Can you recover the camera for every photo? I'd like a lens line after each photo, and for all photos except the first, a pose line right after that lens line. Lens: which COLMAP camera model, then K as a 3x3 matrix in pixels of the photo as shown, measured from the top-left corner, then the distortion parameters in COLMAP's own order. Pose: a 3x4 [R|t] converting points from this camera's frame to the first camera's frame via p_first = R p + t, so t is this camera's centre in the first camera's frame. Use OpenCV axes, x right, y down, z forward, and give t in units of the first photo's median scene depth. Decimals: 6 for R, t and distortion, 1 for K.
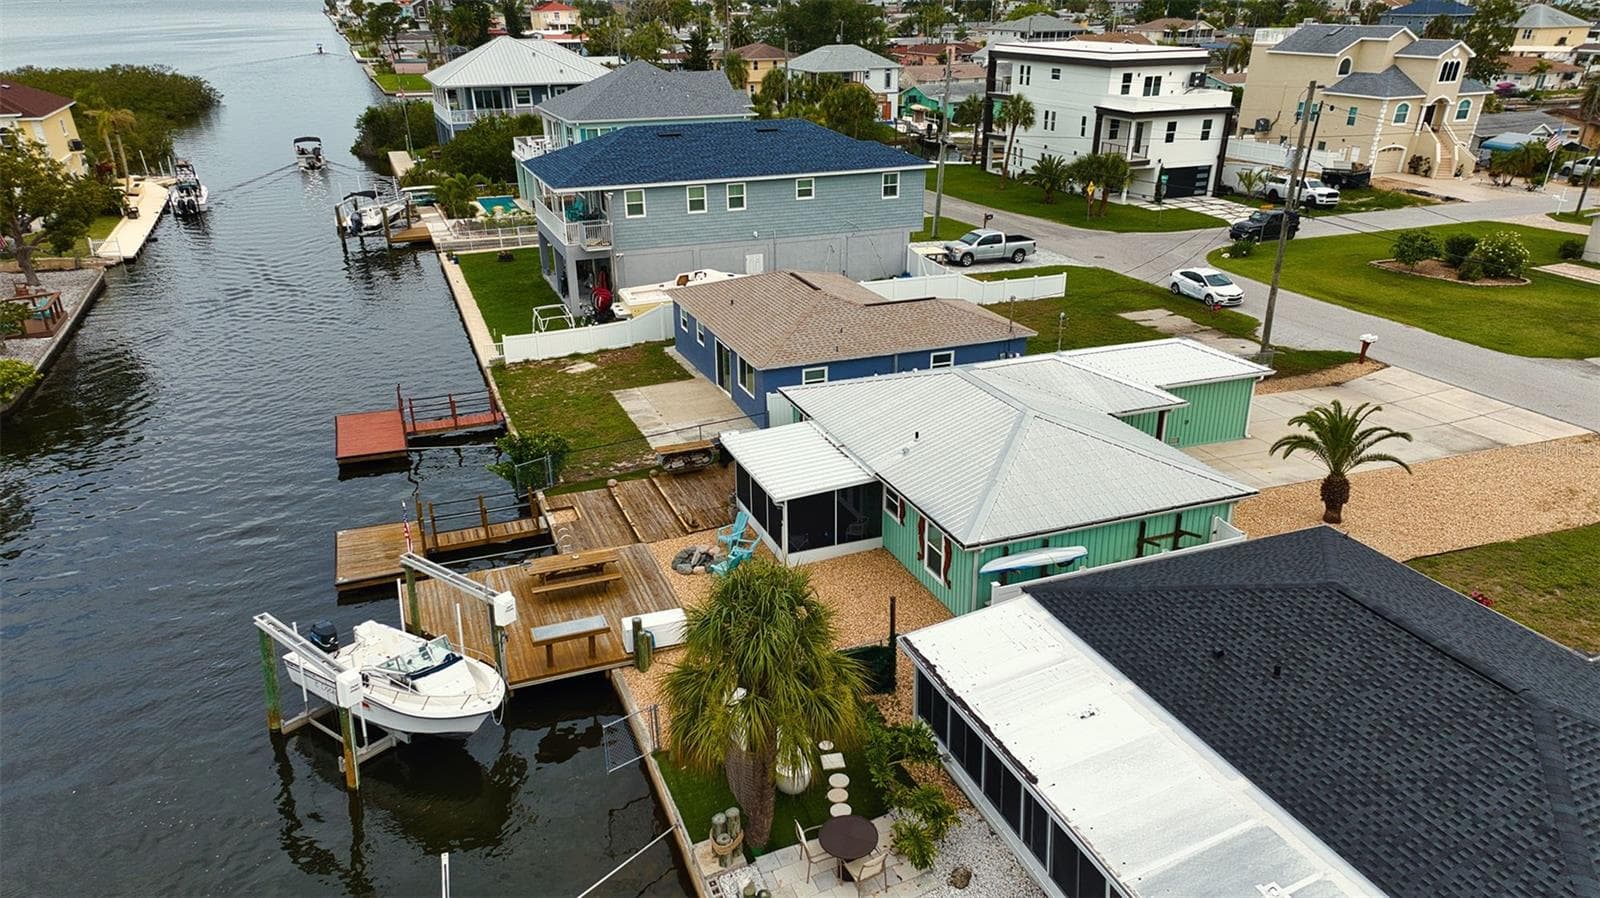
lens RADIAL K [[1127.3, 0, 738.6], [0, 1127.3, 452.6], [0, 0, 1]] dist [0.011466, 0.004392]
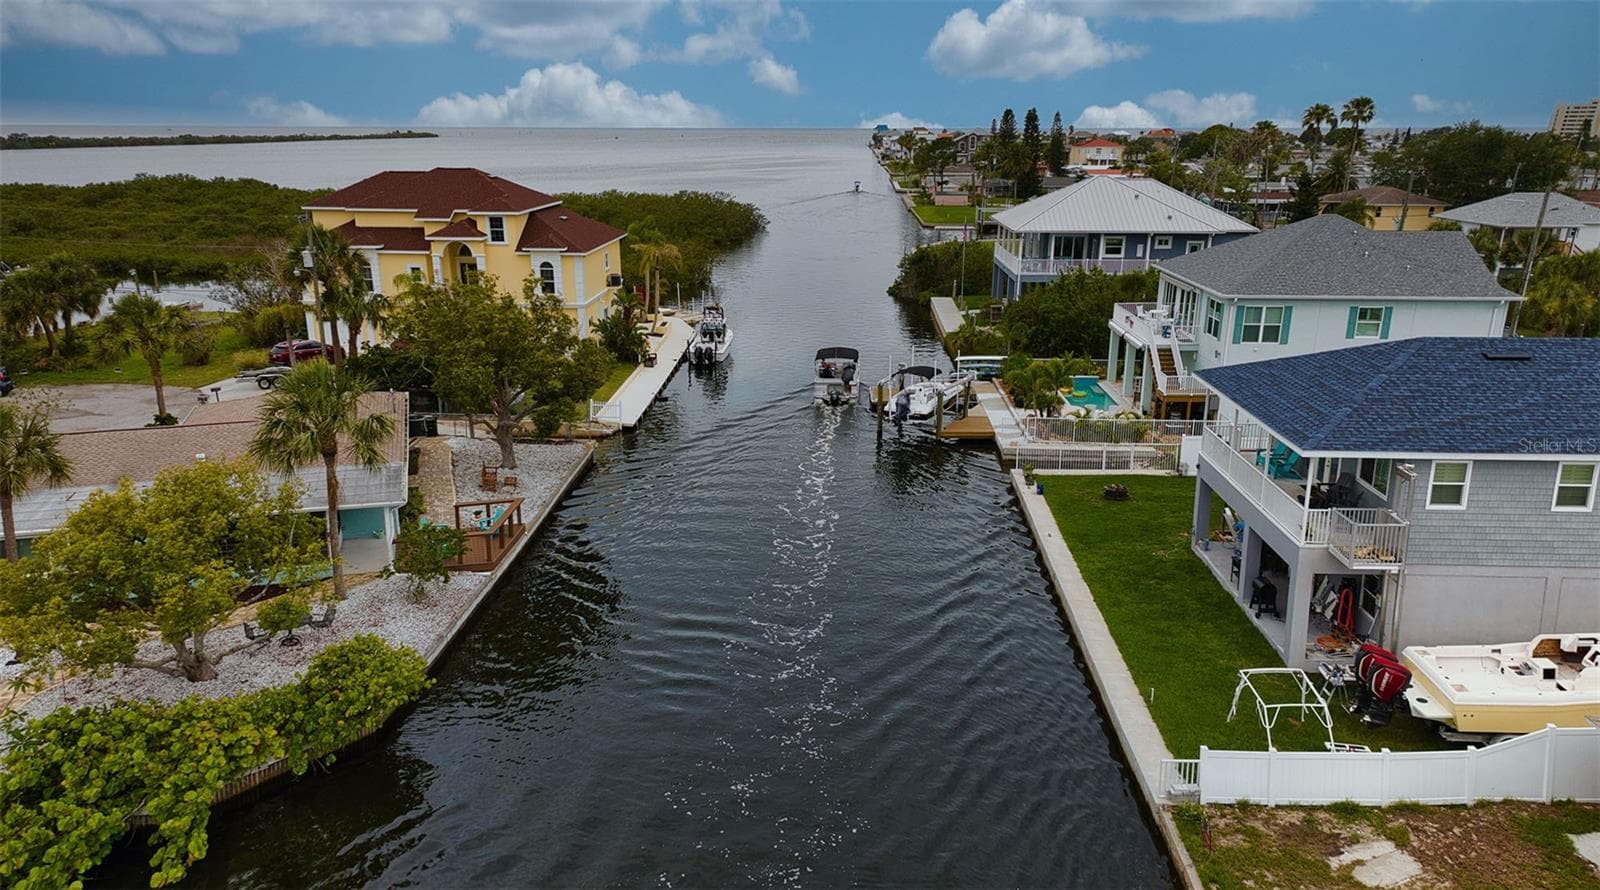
lens RADIAL K [[1106.7, 0, 802.0], [0, 1106.7, 423.6], [0, 0, 1]] dist [0.021159, -0.047786]
pose [[0.928818, 0.101817, -0.356274, -0.135693], [-0.146678, 0.983996, -0.101185, -0.108047], [0.340270, 0.146240, 0.928887, 0.294012]]
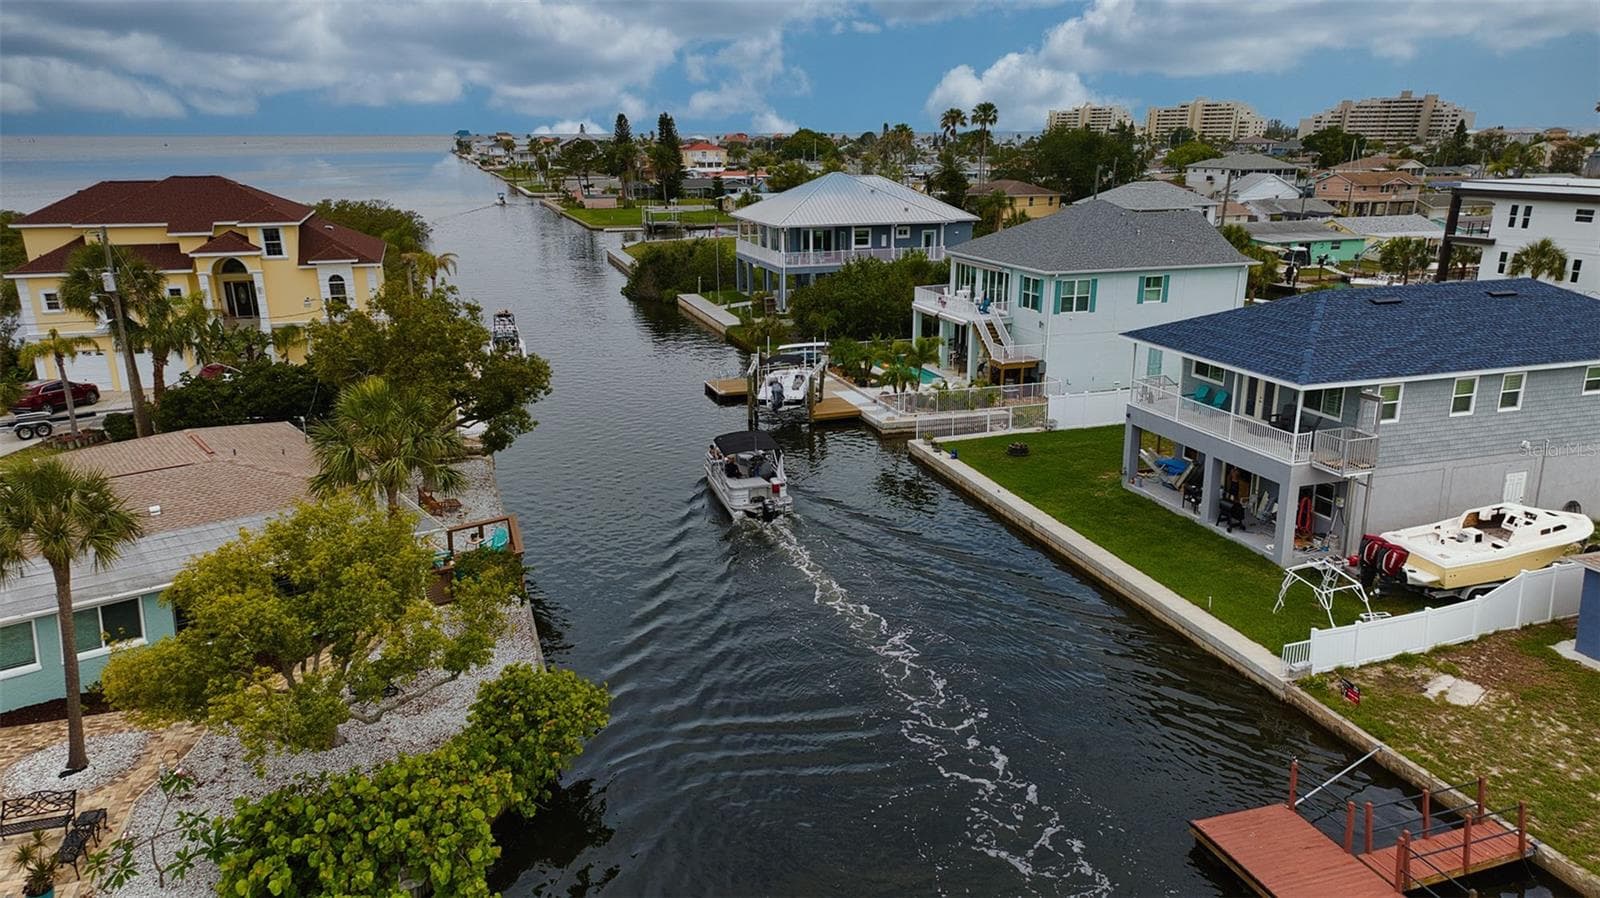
lens RADIAL K [[1079.9, 0, 800.0], [0, 1079.9, 449.0], [0, 0, 1]] dist [-0.009192, -0.002569]
pose [[0.999730, 0.009393, -0.021258, -0.302436], [-0.011564, 0.994469, -0.104389, -0.087591], [0.020160, 0.104606, 0.994309, 0.257733]]
